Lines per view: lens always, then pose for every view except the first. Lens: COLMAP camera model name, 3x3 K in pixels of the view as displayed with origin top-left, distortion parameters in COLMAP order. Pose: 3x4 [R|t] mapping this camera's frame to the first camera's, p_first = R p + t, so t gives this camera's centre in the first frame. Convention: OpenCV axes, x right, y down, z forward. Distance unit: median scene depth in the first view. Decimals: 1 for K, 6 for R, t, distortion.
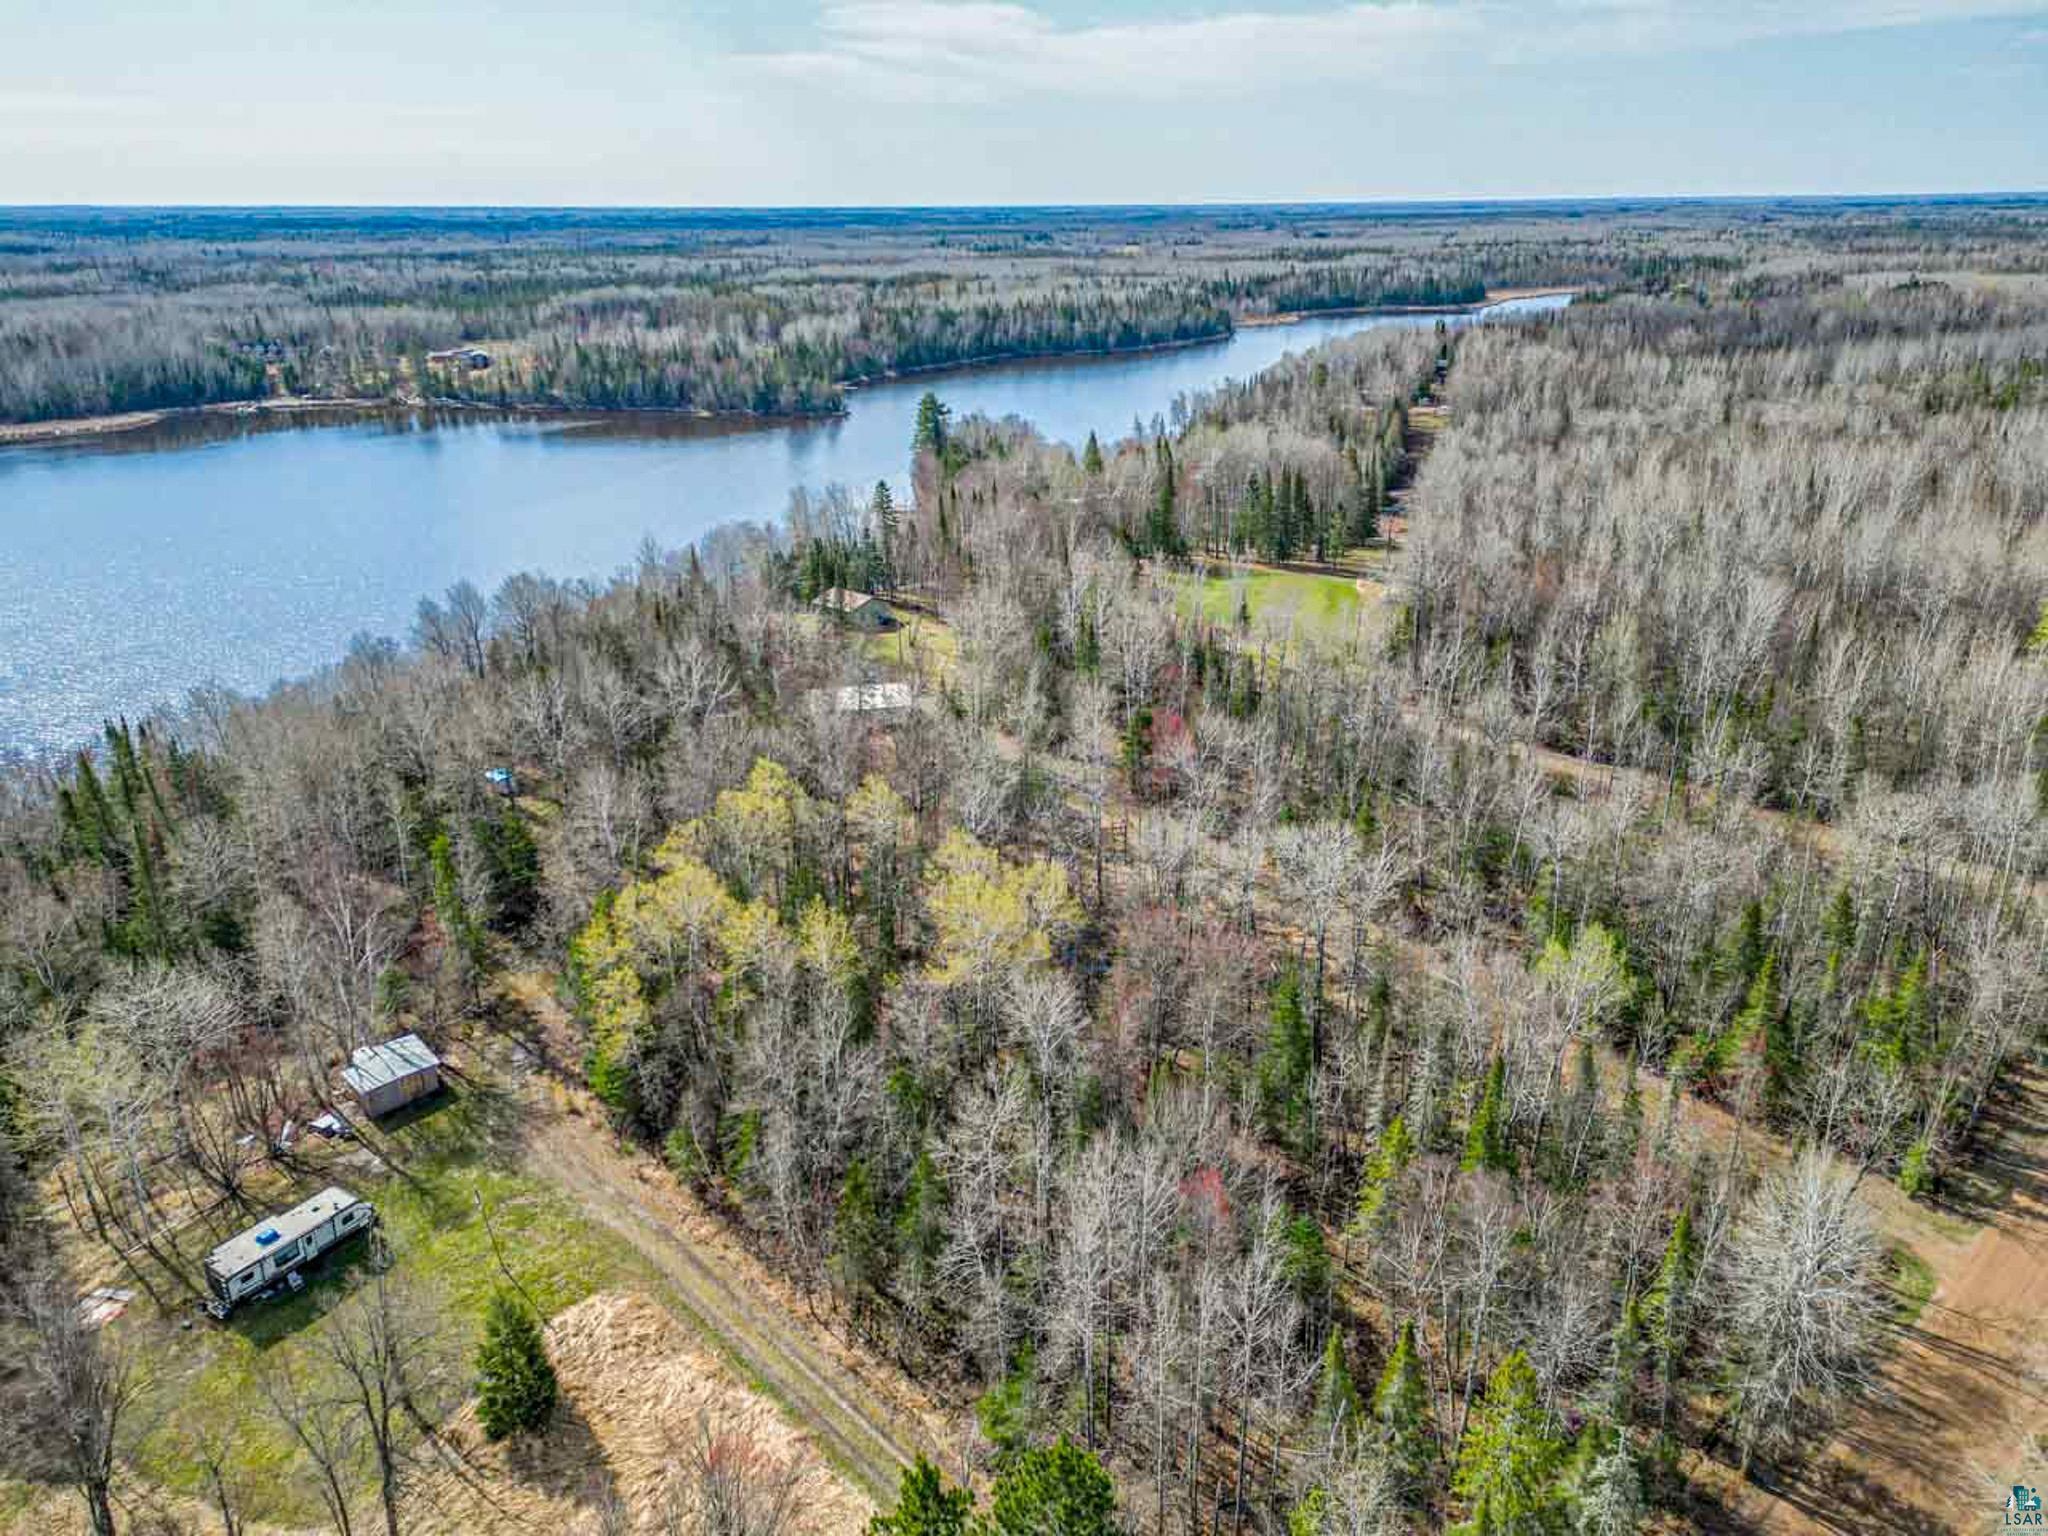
lens RADIAL K [[1403.2, 0, 1029.1], [0, 1403.2, 783.1], [0, 0, 1]] dist [0.039115, -0.031273]
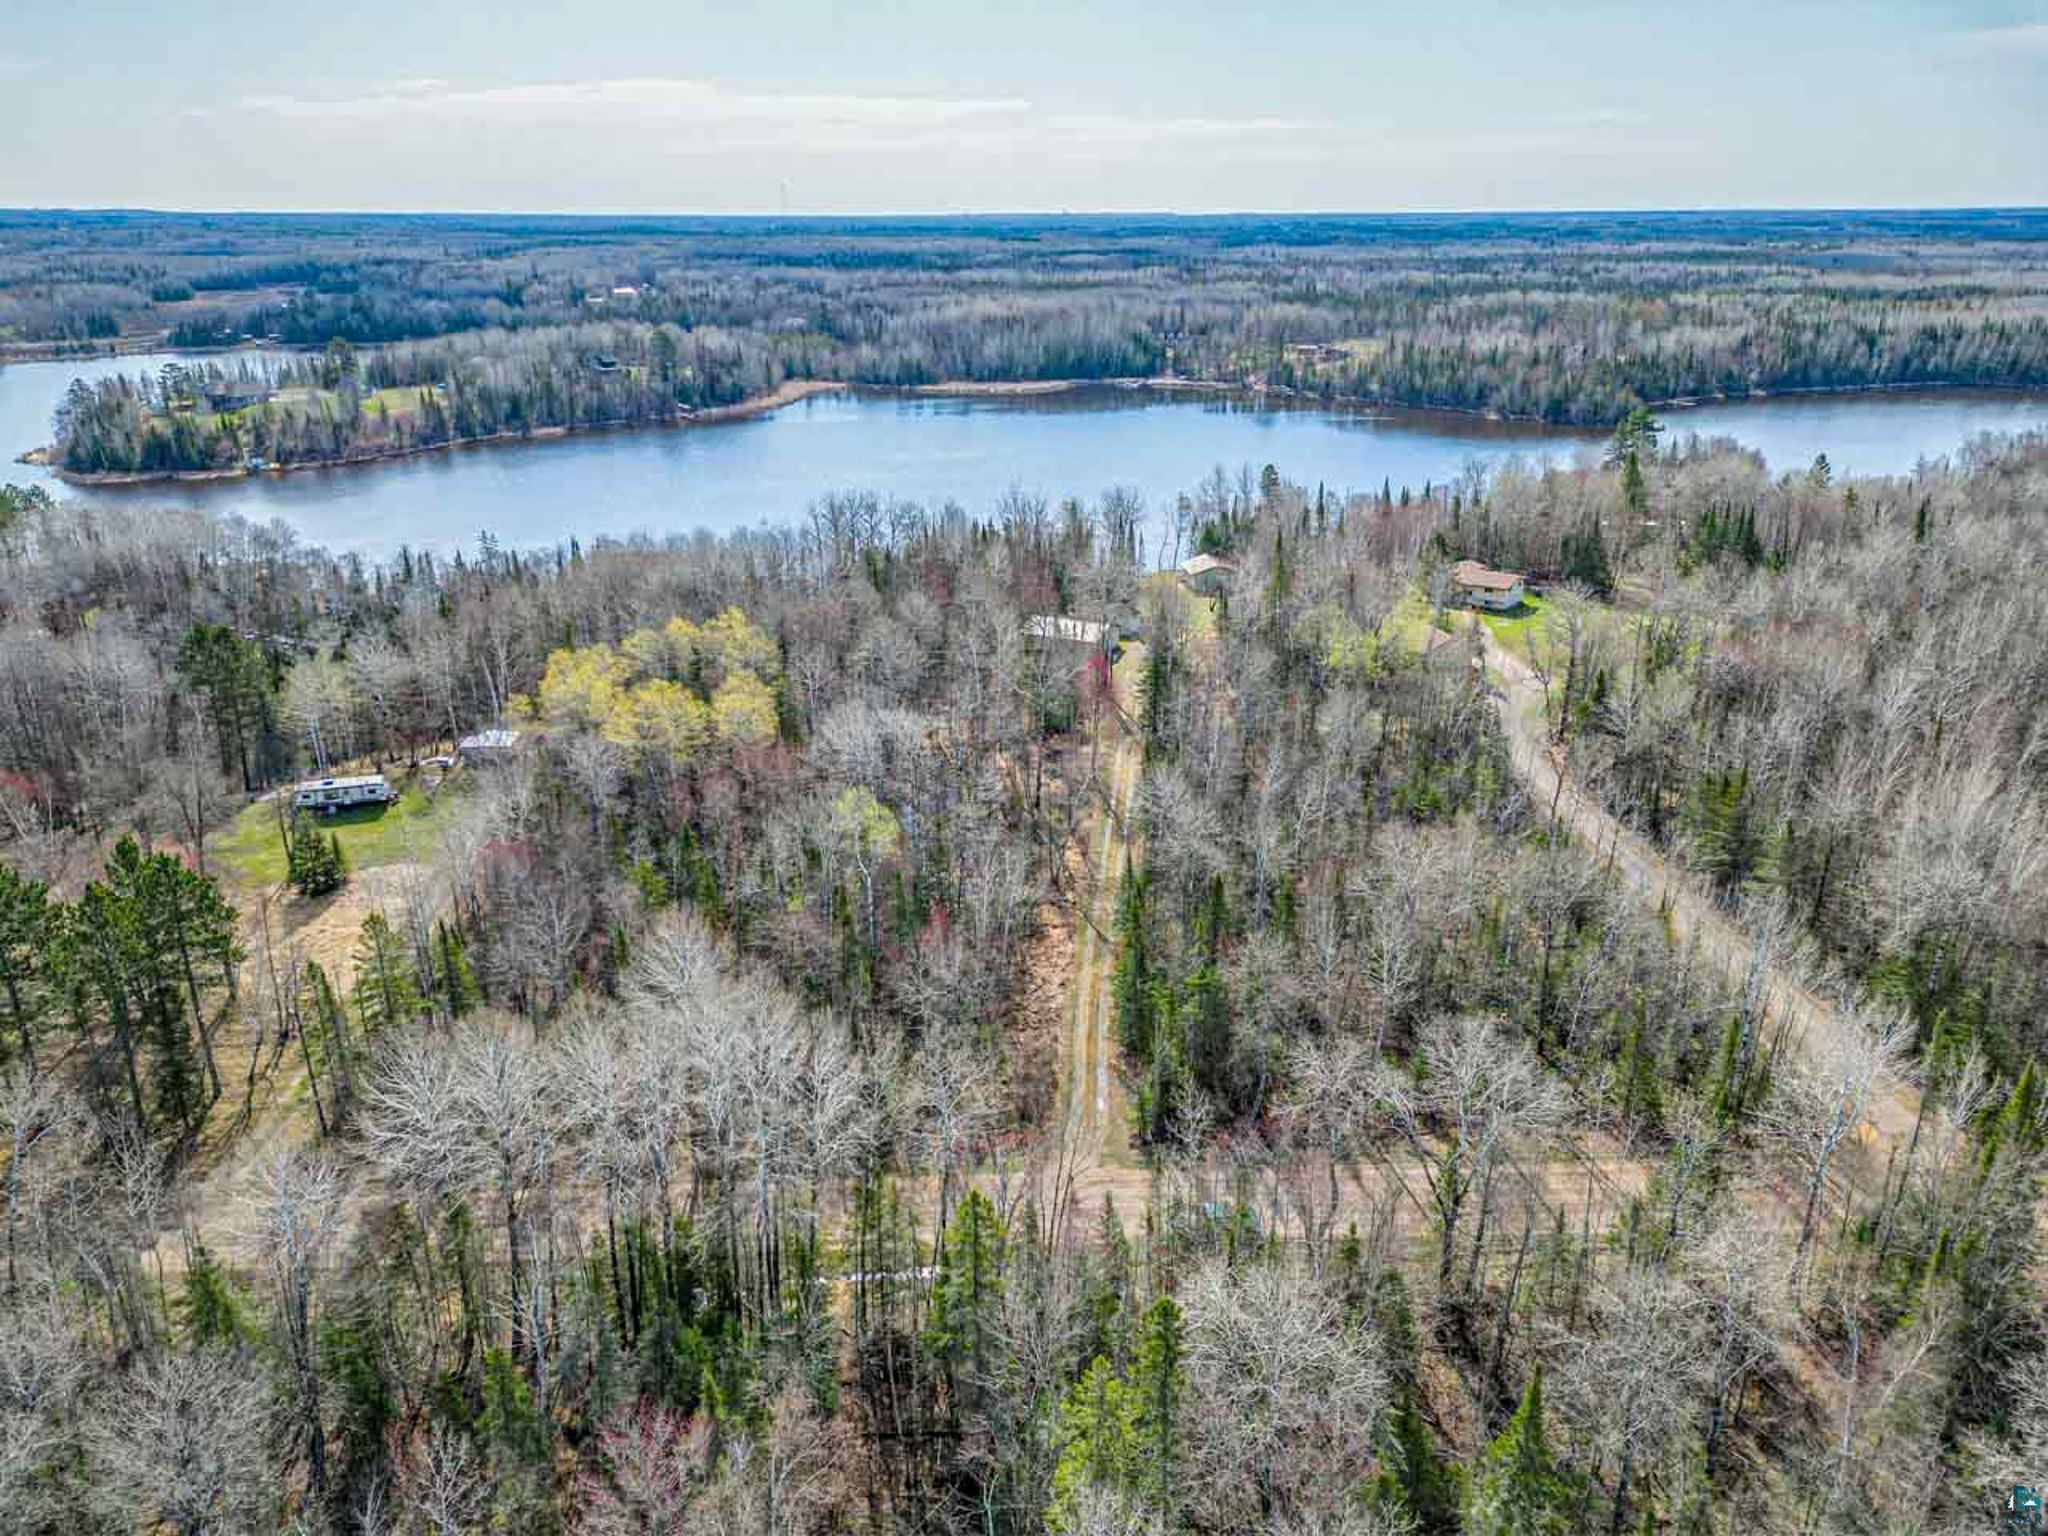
lens RADIAL K [[1403.2, 0, 1027.0], [0, 1403.2, 757.1], [0, 0, 1]] dist [0.039115, -0.031273]
pose [[0.774674, 0.227503, -0.590020, 0.162402], [-0.238481, 0.969254, 0.060614, -0.005364], [0.585669, 0.093752, 0.805110, 0.006184]]
